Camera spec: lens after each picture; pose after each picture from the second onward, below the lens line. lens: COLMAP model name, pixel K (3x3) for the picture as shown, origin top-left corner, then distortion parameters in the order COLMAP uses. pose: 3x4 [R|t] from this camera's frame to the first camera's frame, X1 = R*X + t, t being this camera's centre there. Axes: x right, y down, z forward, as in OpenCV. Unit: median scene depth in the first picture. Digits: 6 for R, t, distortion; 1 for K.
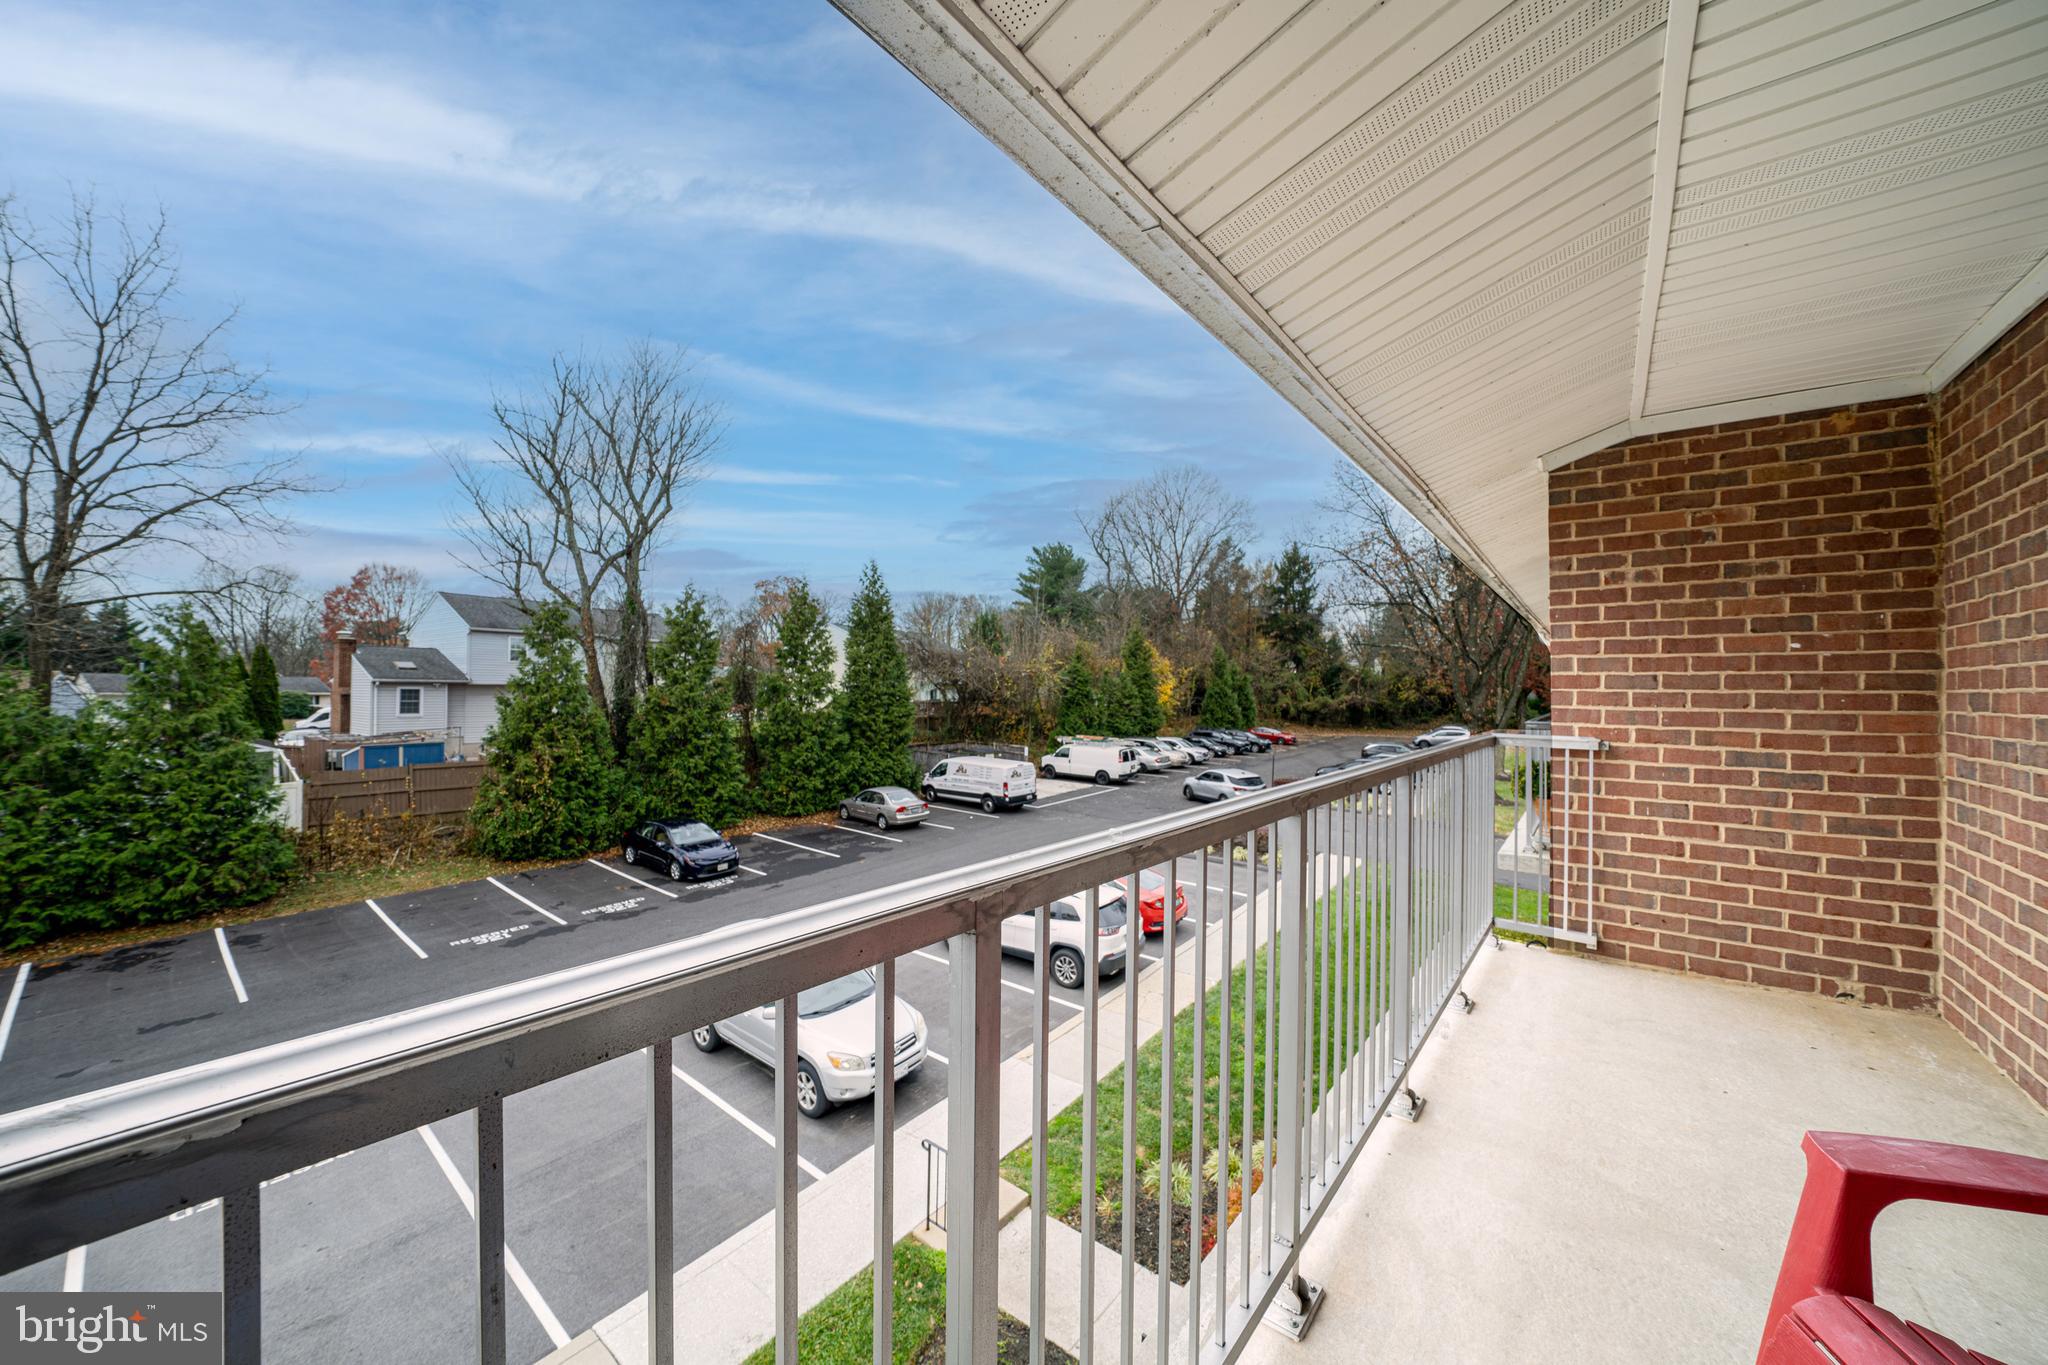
lens RADIAL K [[717.2, 0, 1004.9], [0, 717.2, 686.8], [0, 0, 1]] dist [-0.022434, 0.000715]
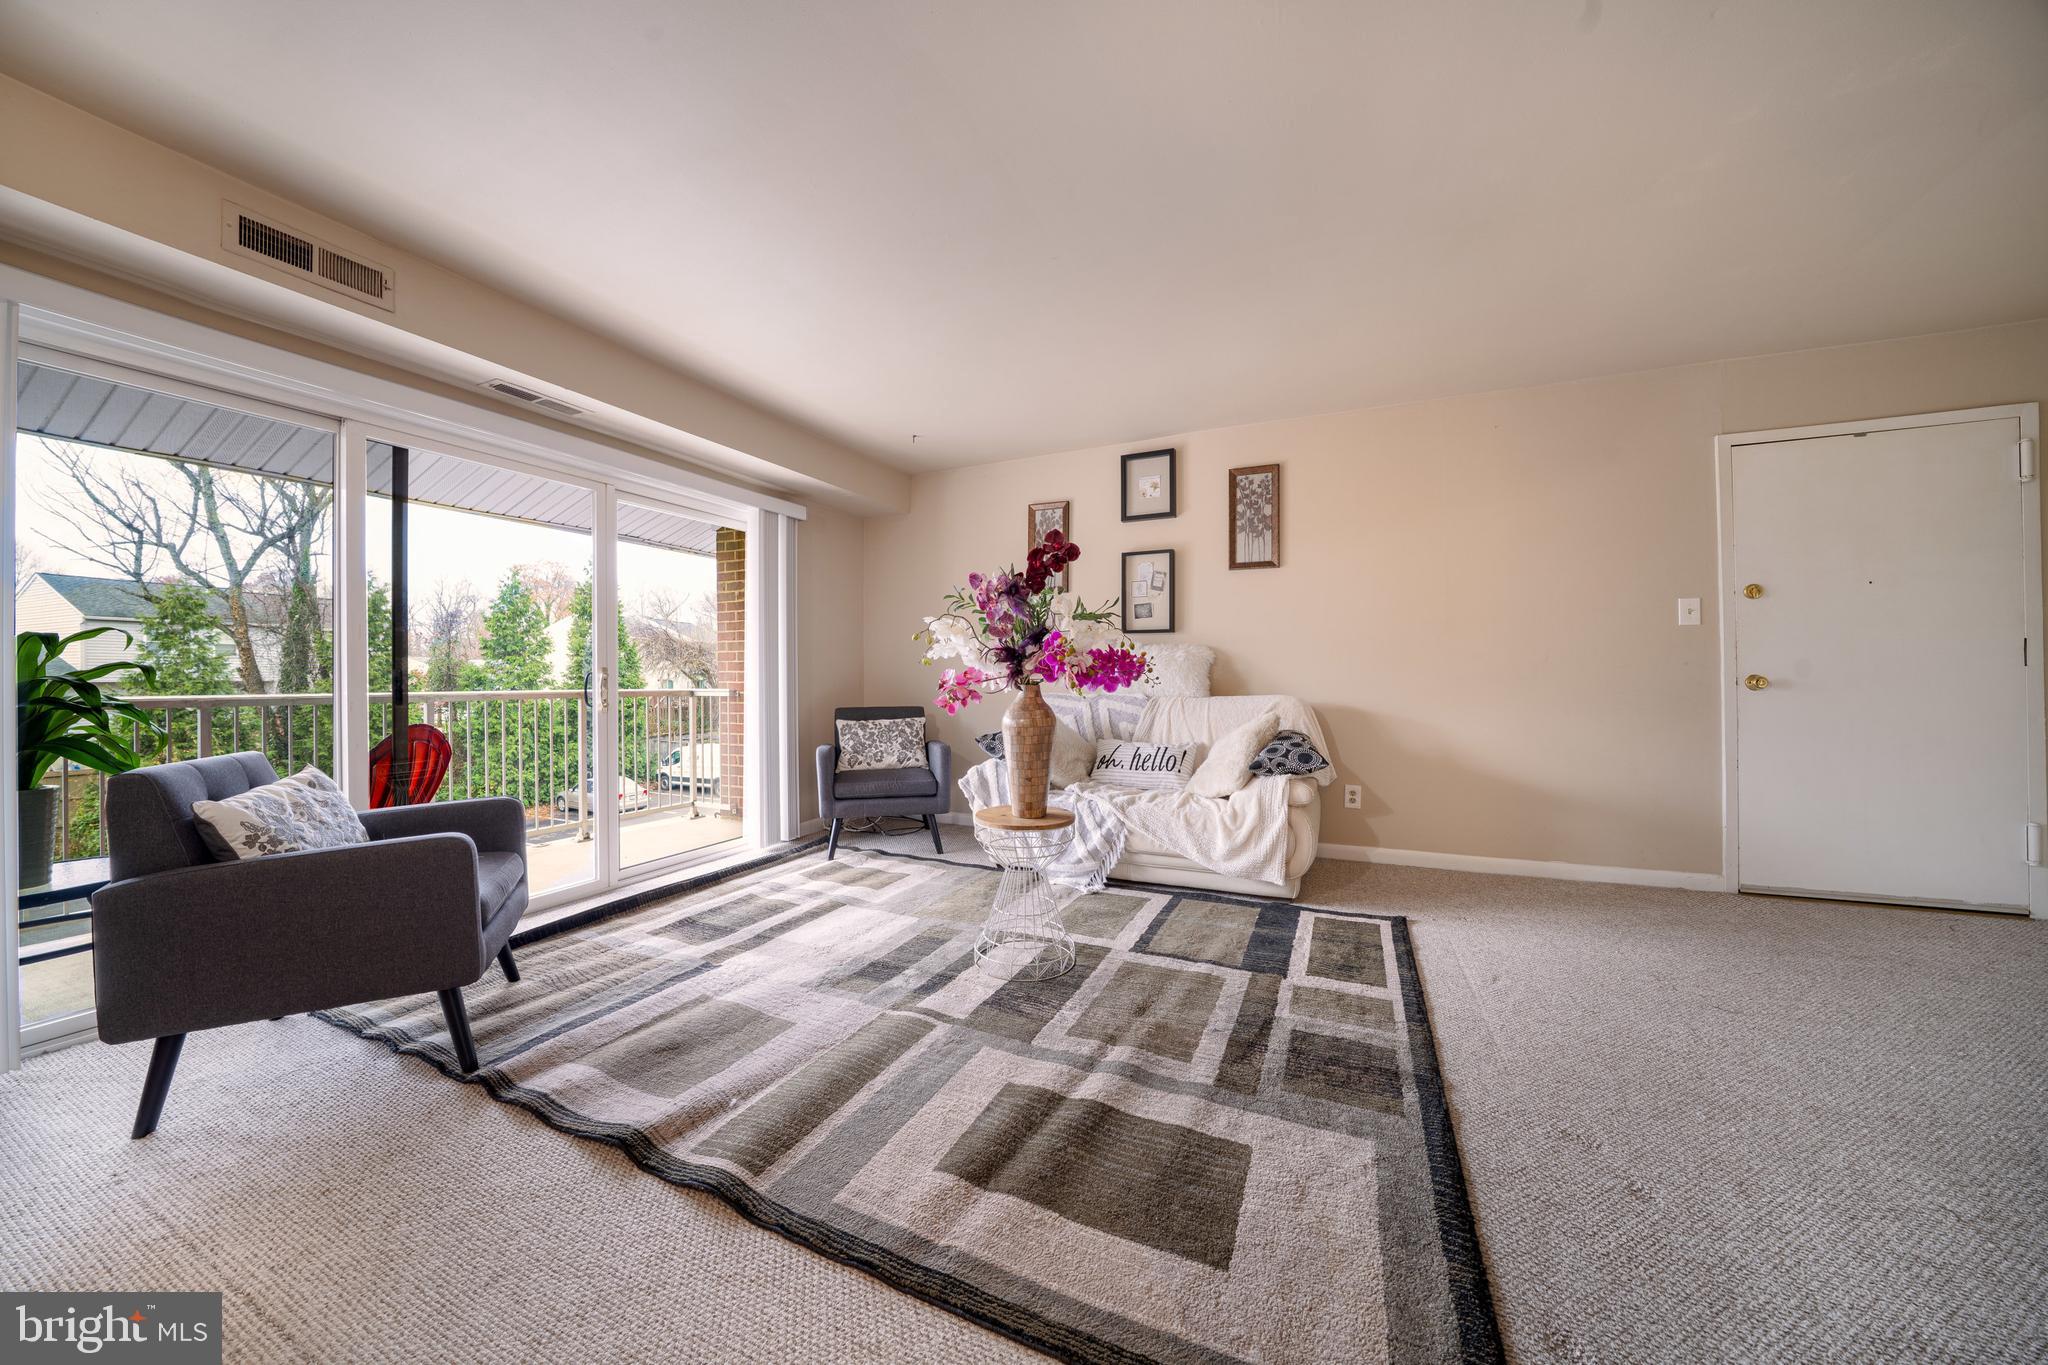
lens RADIAL K [[717.2, 0, 1013.6], [0, 717.2, 676.9], [0, 0, 1]] dist [-0.022434, 0.000715]
pose [[0.965974, -0.016705, 0.258098, 0.148851], [0.016614, 0.999859, 0.002535, 0.008372], [-0.258104, 0.001839, 0.966115, -0.124660]]
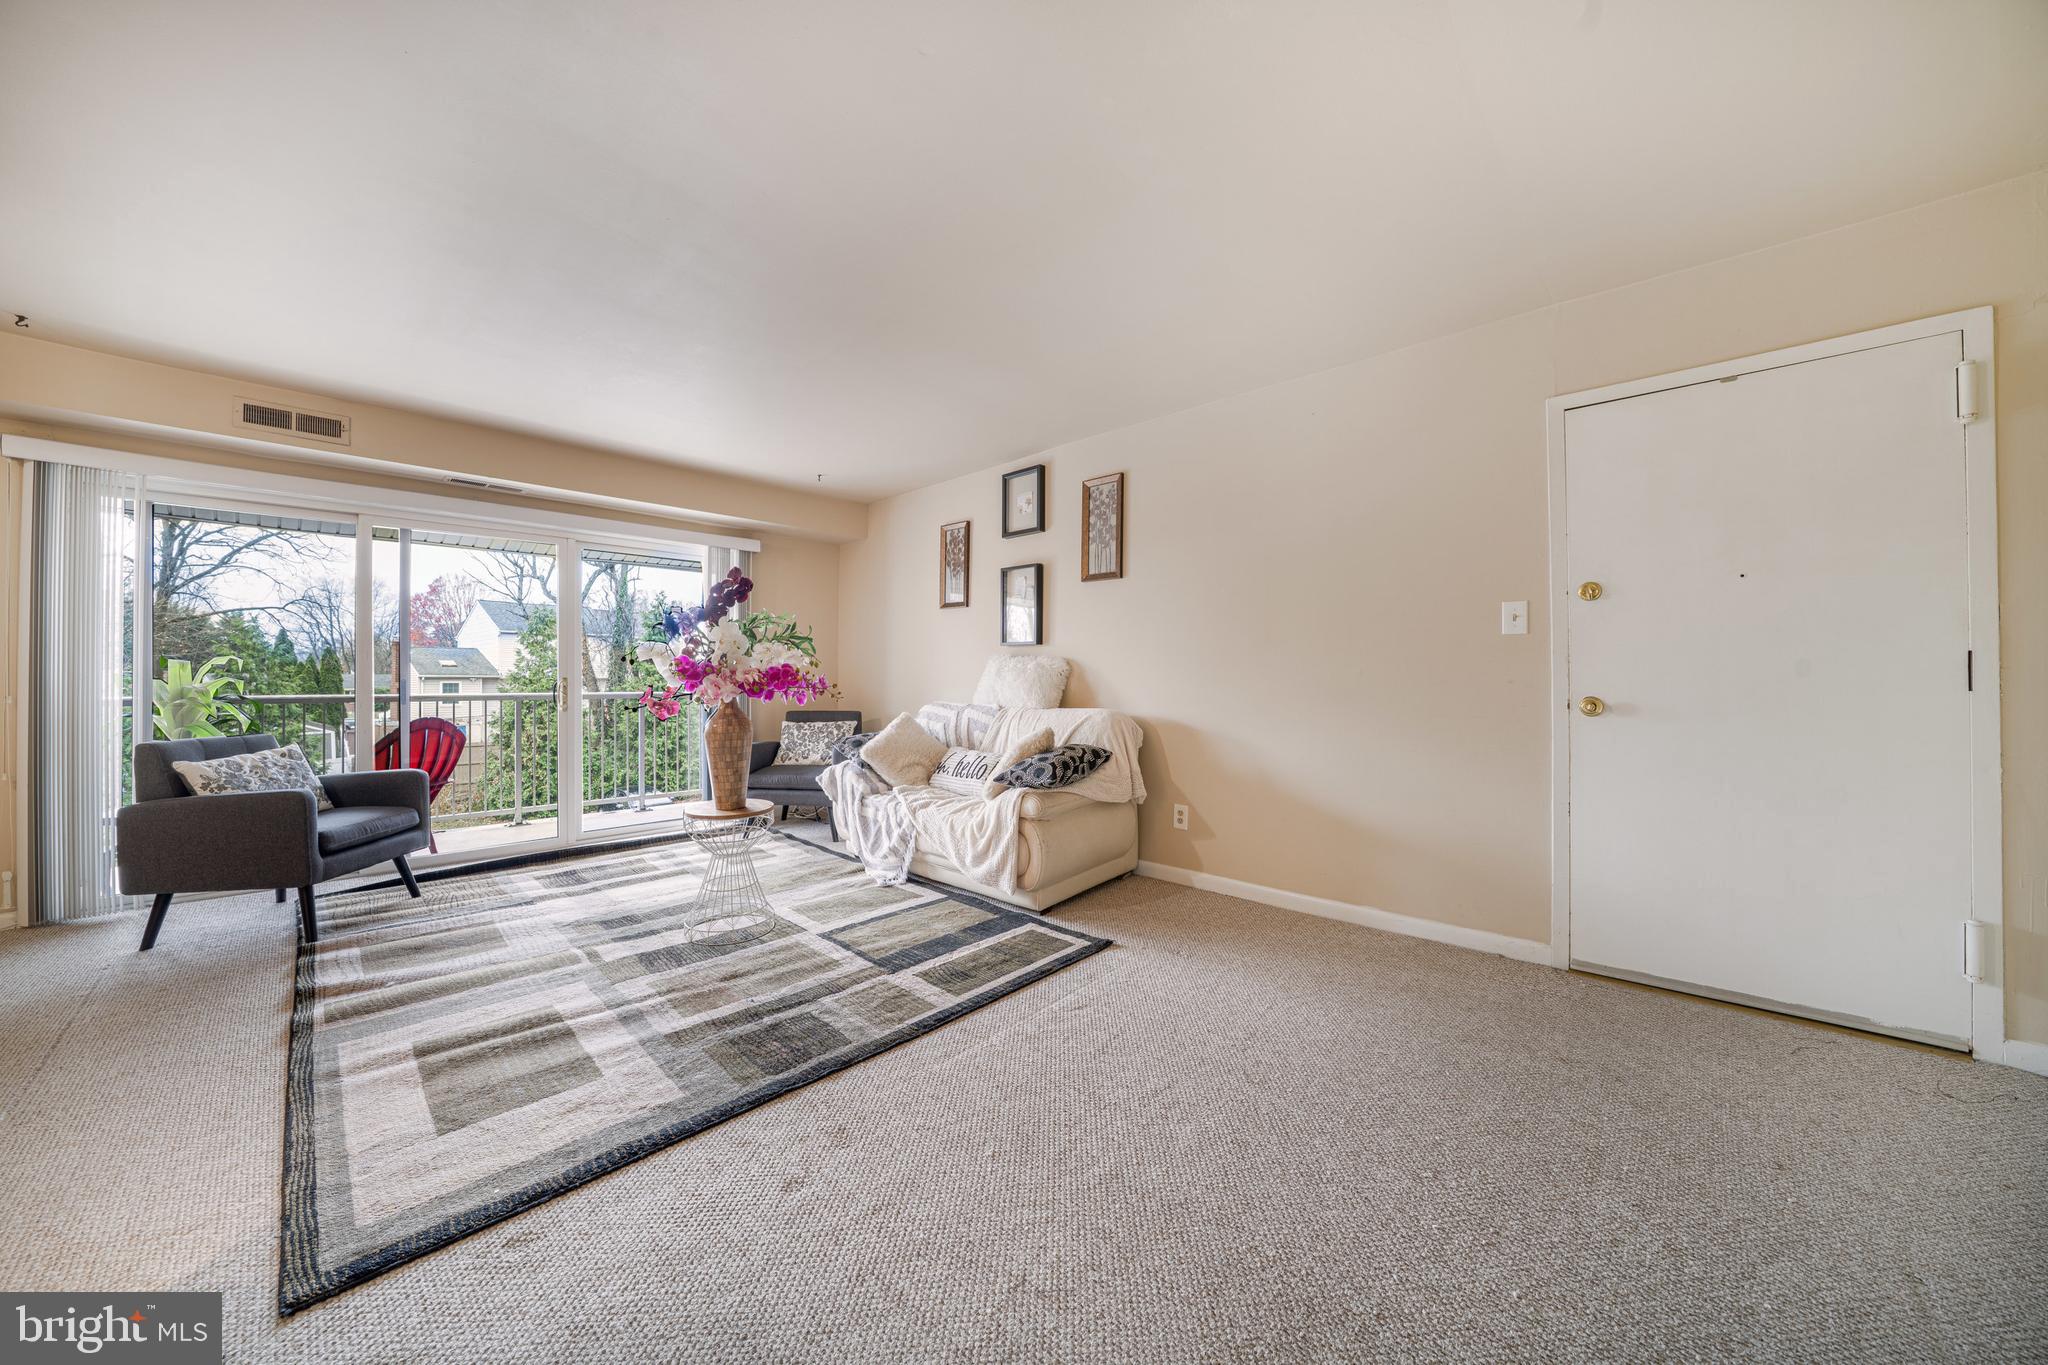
lens RADIAL K [[717.2, 0, 1019.3], [0, 717.2, 676.6], [0, 0, 1]] dist [-0.022434, 0.000715]
pose [[0.997285, -0.010723, -0.072856, 0.250240], [0.010573, 0.999941, -0.002440, 0.006825], [0.072878, 0.001663, 0.997340, -0.146849]]
